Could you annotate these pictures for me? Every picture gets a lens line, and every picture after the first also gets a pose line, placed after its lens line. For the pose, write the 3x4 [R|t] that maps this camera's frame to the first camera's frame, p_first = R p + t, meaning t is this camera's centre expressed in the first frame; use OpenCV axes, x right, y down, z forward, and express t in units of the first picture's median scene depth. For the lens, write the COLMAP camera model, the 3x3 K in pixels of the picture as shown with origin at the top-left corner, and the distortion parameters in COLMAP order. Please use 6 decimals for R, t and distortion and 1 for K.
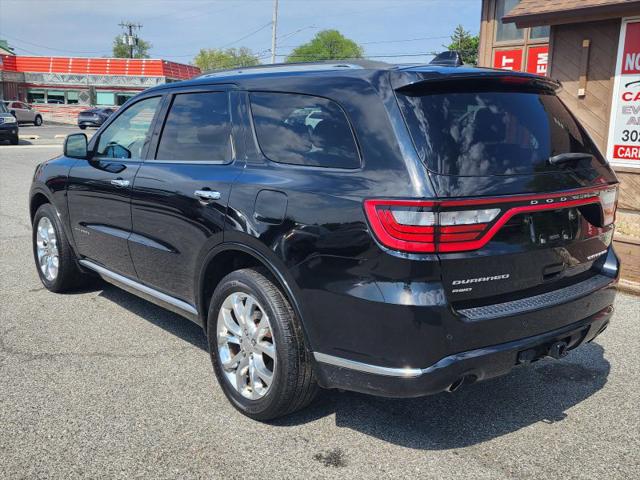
lens RADIAL K [[660.1, 0, 314.0], [0, 660.1, 251.7], [0, 0, 1]] dist [0.049251, -0.009396]
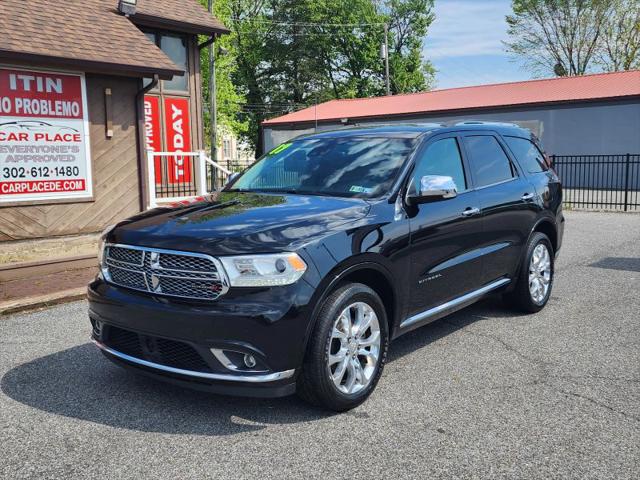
lens RADIAL K [[659.6, 0, 313.9], [0, 659.6, 244.4], [0, 0, 1]] dist [0.052587, -0.022234]
pose [[-0.220010, -0.133939, 0.966259, -0.687361], [0.206309, 0.961734, 0.180287, -0.155642], [-0.953432, 0.239013, -0.183958, 0.762779]]
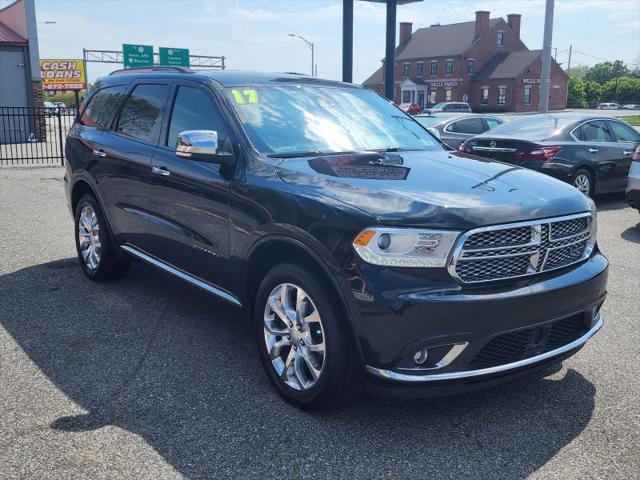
lens RADIAL K [[660.1, 0, 314.0], [0, 660.1, 251.7], [0, 0, 1]] dist [0.049251, -0.009396]
pose [[-0.997721, -0.028504, 0.061152, -0.126427], [-0.001251, 0.914039, 0.405624, -0.228807], [-0.067458, 0.404623, -0.911992, 1.139418]]
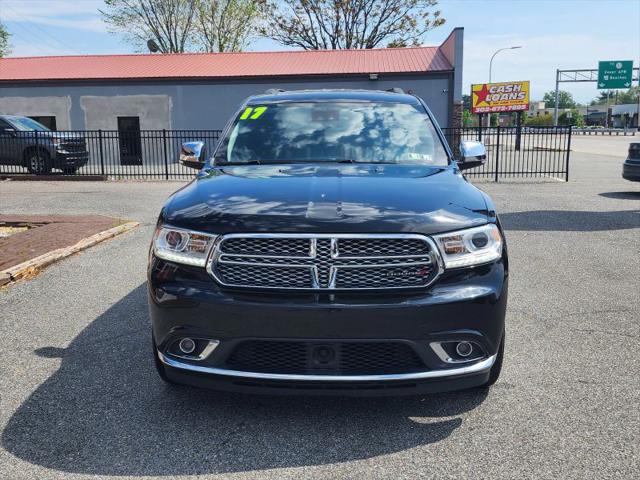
lens RADIAL K [[659.6, 0, 313.9], [0, 659.6, 244.4], [0, 0, 1]] dist [0.052587, -0.022234]
pose [[-0.739527, -0.119685, 0.662401, -0.461530], [0.137025, 0.936694, 0.322225, -0.204969], [-0.659033, 0.329060, -0.676310, 1.031449]]
